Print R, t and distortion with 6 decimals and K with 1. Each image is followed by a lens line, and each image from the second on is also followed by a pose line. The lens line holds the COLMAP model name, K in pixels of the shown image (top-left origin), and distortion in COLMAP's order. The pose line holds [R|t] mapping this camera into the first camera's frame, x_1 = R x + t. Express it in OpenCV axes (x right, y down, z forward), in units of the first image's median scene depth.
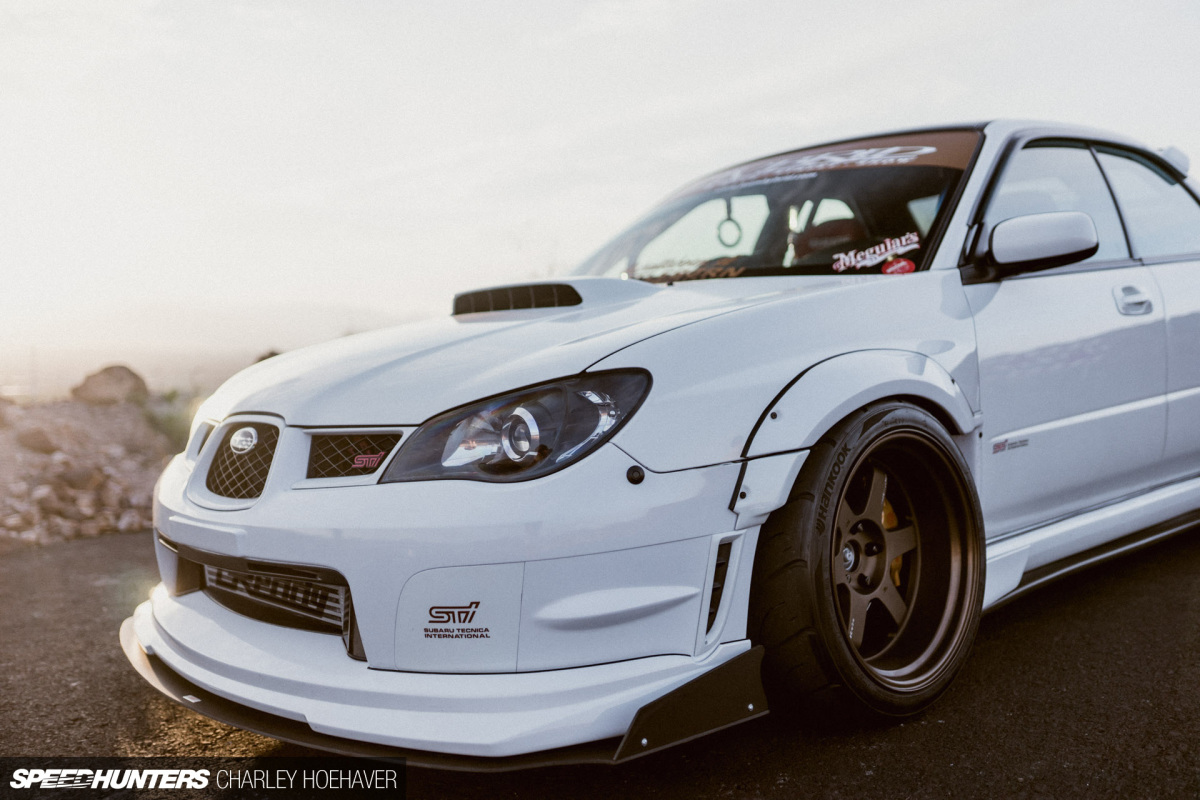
lens RADIAL K [[1152.8, 0, 600.0], [0, 1152.8, 400.0], [0, 0, 1]] dist [0.001505, 0.008162]
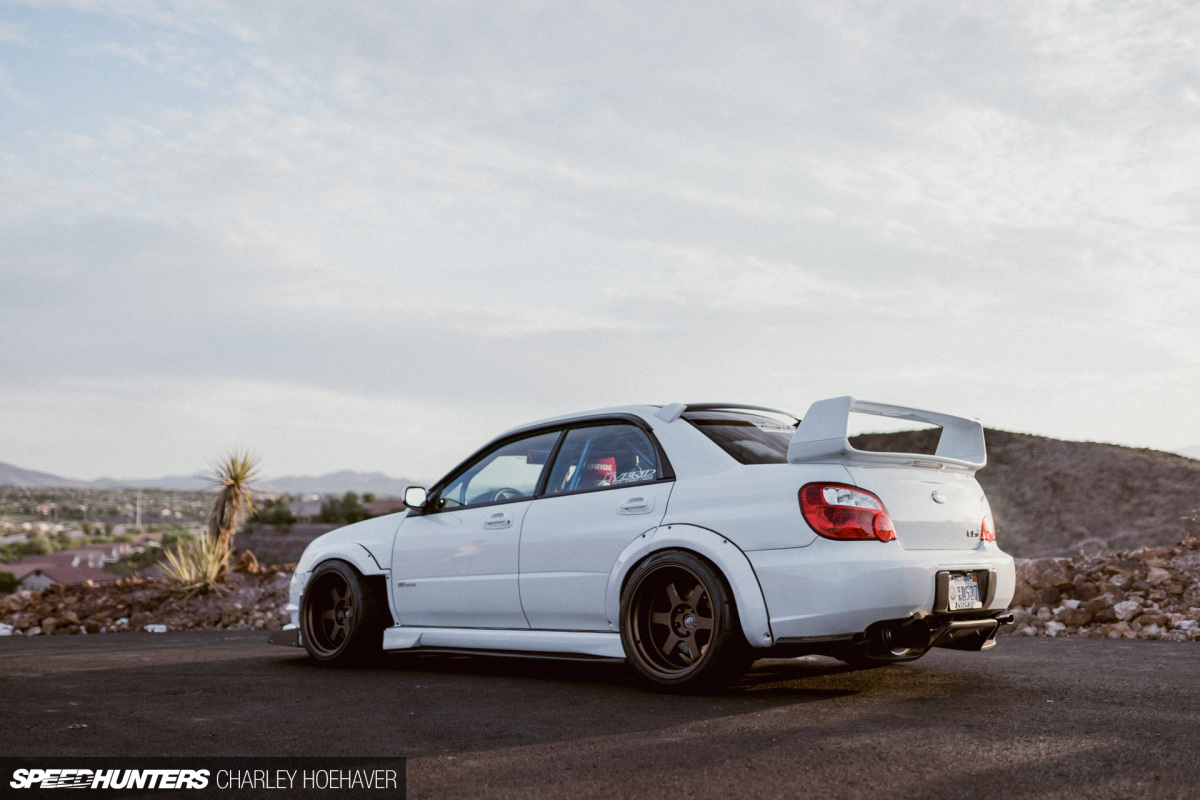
lens RADIAL K [[1152.8, 0, 600.0], [0, 1152.8, 400.0], [0, 0, 1]] dist [0.001505, 0.008162]
pose [[0.077672, -0.091032, -0.992814, 3.402560], [-0.038188, 0.994820, -0.094203, -0.160971], [0.996247, 0.045231, 0.073794, 1.469533]]
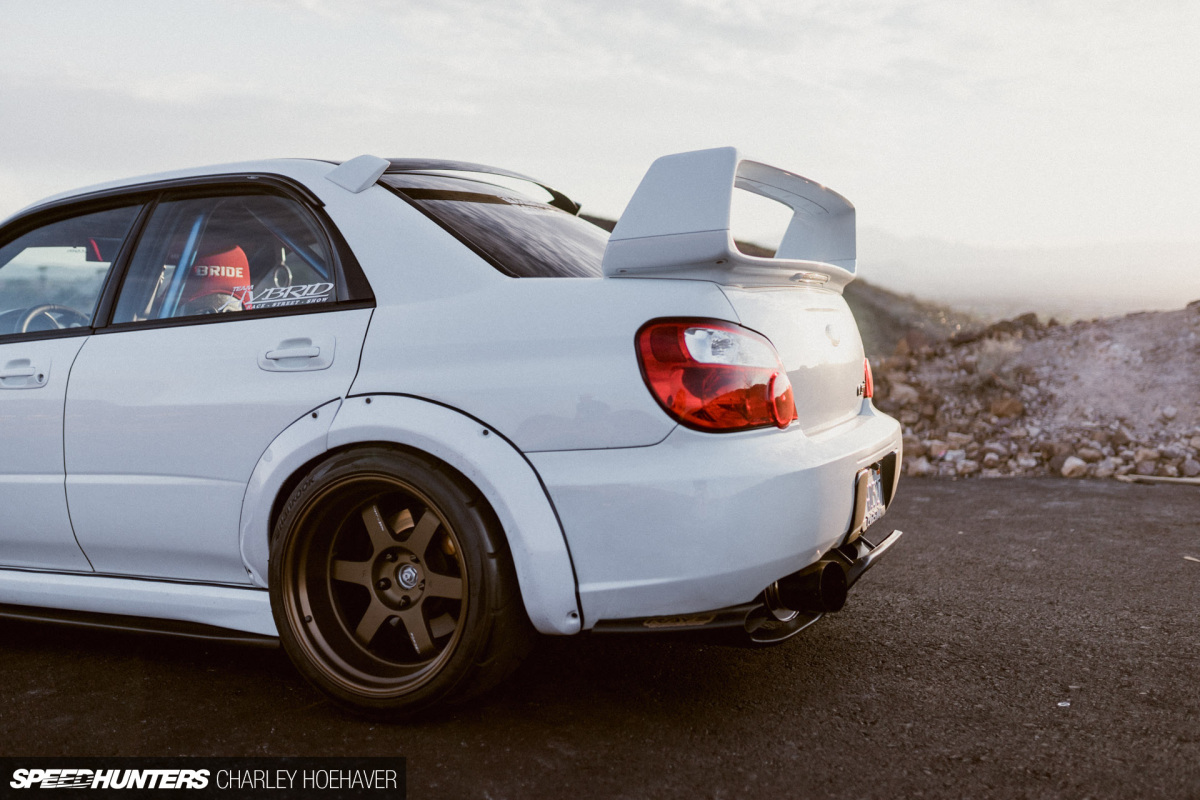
lens RADIAL K [[1152.8, 0, 600.0], [0, 1152.8, 400.0], [0, 0, 1]] dist [0.001505, 0.008162]
pose [[0.384785, 0.089062, -0.918699, 2.257191], [-0.038543, 0.996016, 0.080414, -0.234894], [0.922201, 0.004468, 0.386685, 1.554327]]
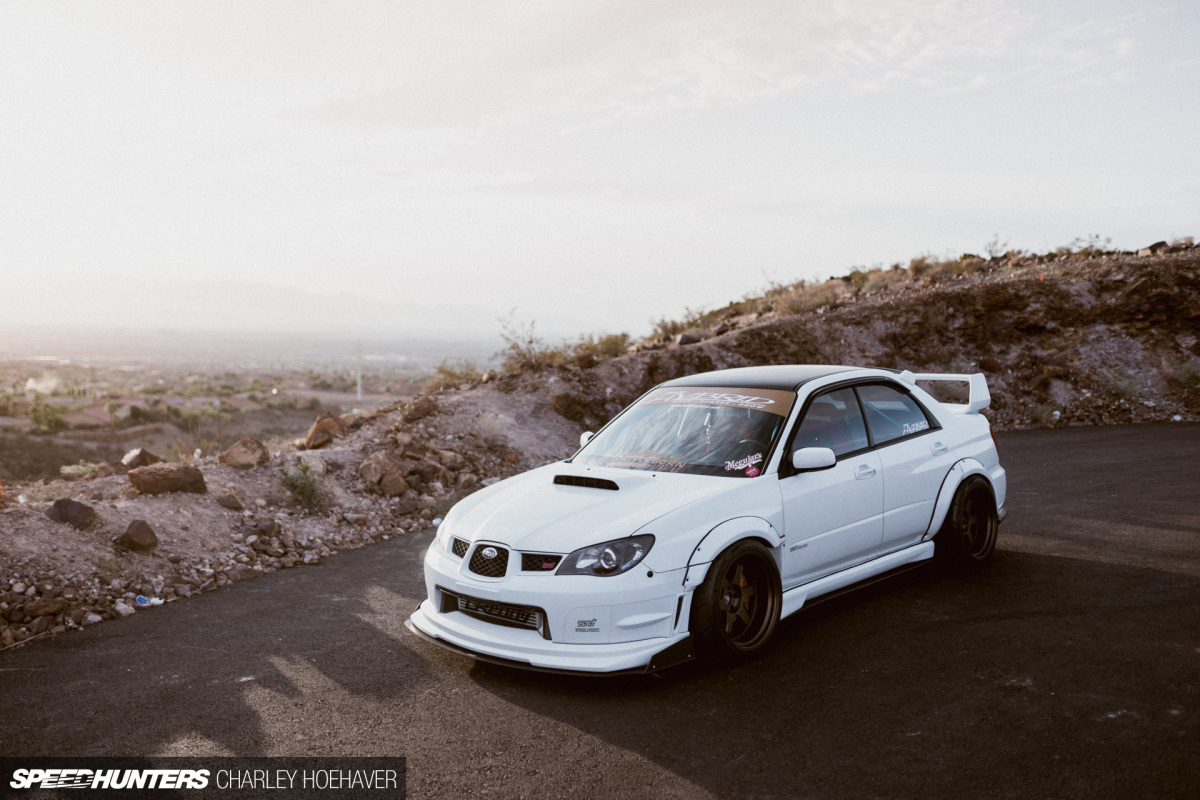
lens RADIAL K [[1152.8, 0, 600.0], [0, 1152.8, 400.0], [0, 0, 1]] dist [0.001505, 0.008162]
pose [[0.997838, 0.009280, 0.065066, -0.245881], [-0.010271, 0.999836, 0.014909, -0.354308], [-0.064917, -0.015545, 0.997770, -1.590372]]
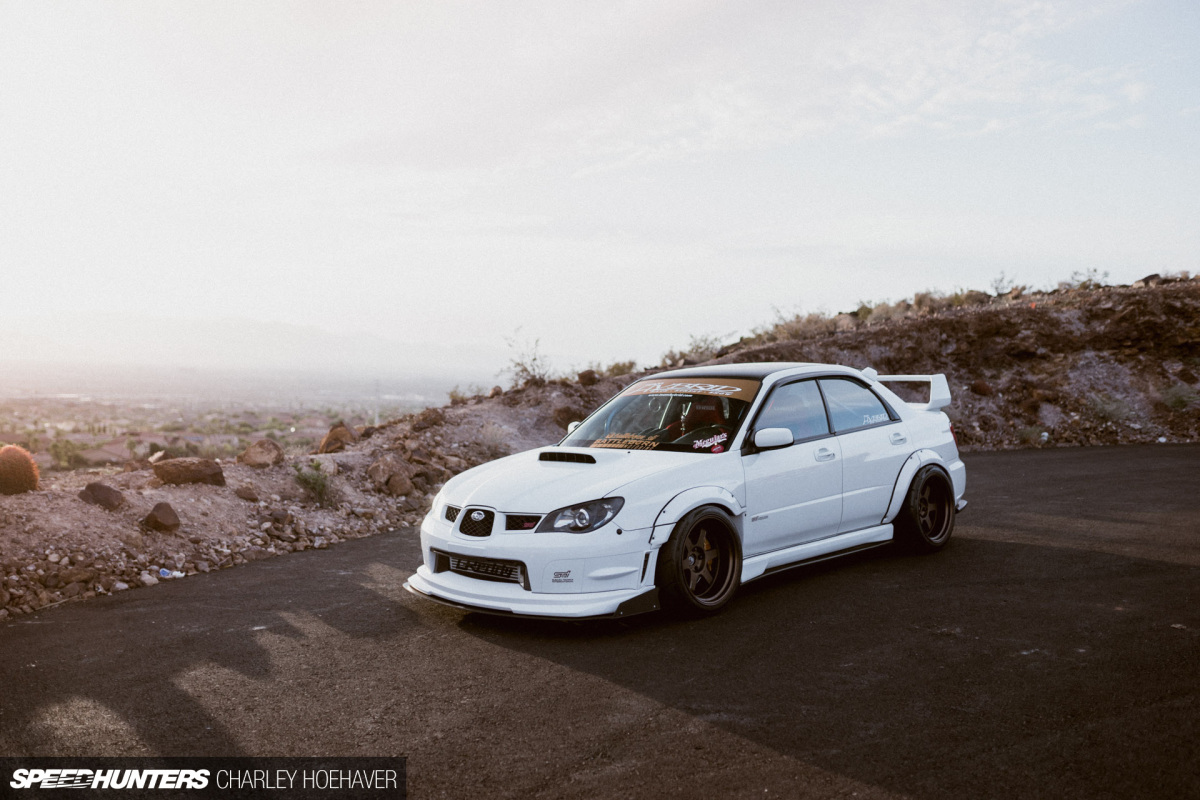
lens RADIAL K [[1152.8, 0, 600.0], [0, 1152.8, 400.0], [0, 0, 1]] dist [0.001505, 0.008162]
pose [[0.998594, 0.017990, 0.049873, -0.163957], [-0.016987, 0.999646, -0.020466, -0.202923], [-0.050224, 0.019590, 0.998546, -1.904913]]
